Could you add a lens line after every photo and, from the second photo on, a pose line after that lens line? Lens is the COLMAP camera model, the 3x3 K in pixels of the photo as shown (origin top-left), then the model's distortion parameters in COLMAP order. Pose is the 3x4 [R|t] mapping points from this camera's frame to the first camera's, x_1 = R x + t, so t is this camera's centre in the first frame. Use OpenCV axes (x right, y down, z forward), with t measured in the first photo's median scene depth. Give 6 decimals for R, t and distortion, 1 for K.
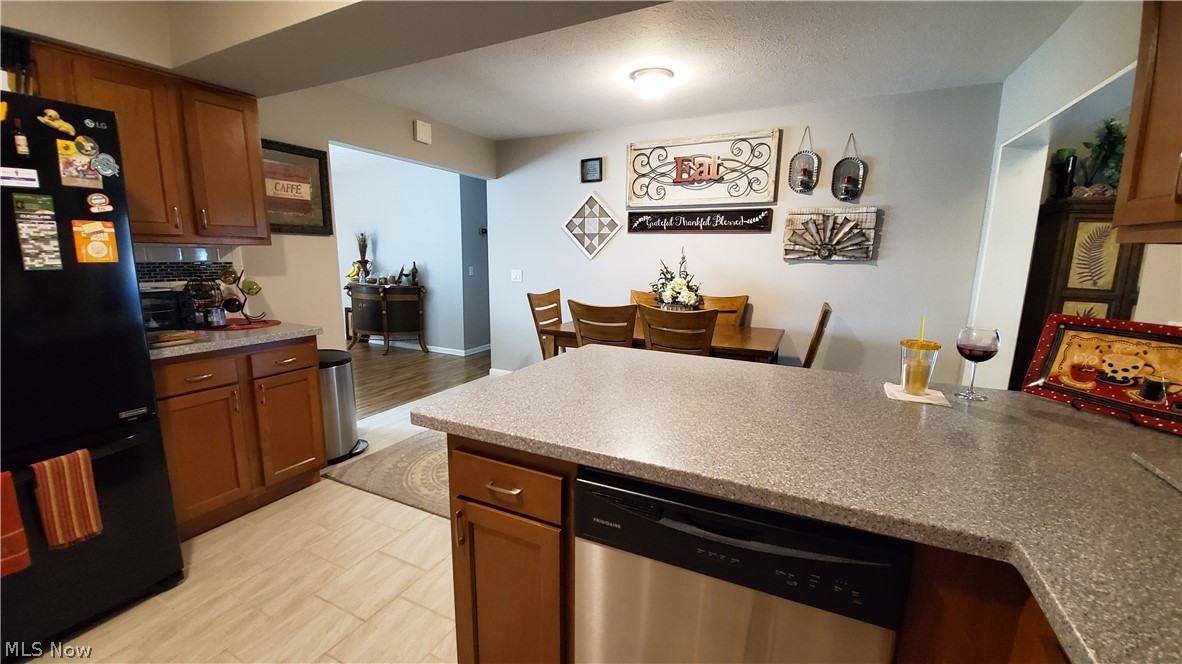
lens RADIAL K [[468.1, 0, 580.3], [0, 468.1, 337.0], [0, 0, 1]] dist [-0.007903, -0.002674]
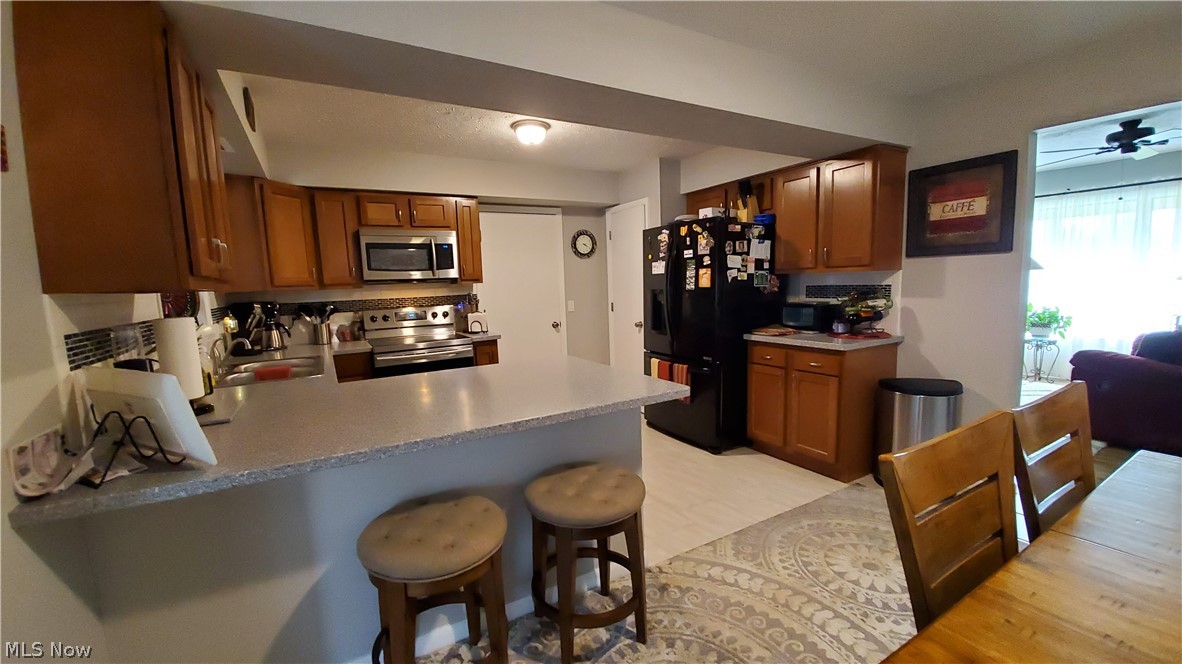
lens RADIAL K [[468.1, 0, 589.0], [0, 468.1, 332.1], [0, 0, 1]] dist [-0.007903, -0.002674]
pose [[-0.541797, 0.102302, -0.834260, 1.140786], [-0.114982, 0.974212, 0.194137, -0.319923], [0.832608, 0.201108, -0.516062, 1.729378]]
